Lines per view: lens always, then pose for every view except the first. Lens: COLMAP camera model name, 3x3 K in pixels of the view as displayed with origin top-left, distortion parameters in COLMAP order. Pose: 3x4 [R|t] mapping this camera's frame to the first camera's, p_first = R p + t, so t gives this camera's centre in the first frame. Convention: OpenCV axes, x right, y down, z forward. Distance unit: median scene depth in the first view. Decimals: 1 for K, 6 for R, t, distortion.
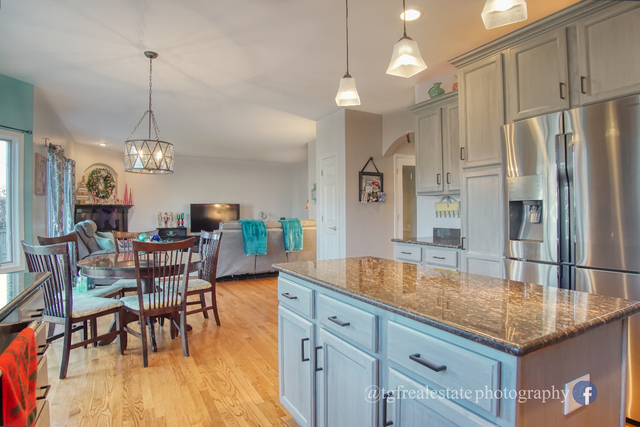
lens RADIAL K [[344.6, 0, 317.4], [0, 344.6, 210.8], [0, 0, 1]] dist [-0.025971, 0.003314]
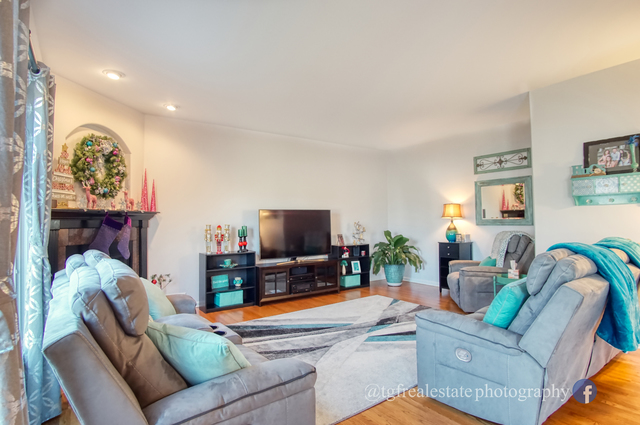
lens RADIAL K [[344.6, 0, 323.0], [0, 344.6, 213.7], [0, 0, 1]] dist [-0.025971, 0.003314]
pose [[0.995019, -0.007684, 0.099390, -0.363346], [0.009583, 0.999780, -0.018636, -0.001828], [-0.099225, 0.019496, 0.994874, 0.483173]]
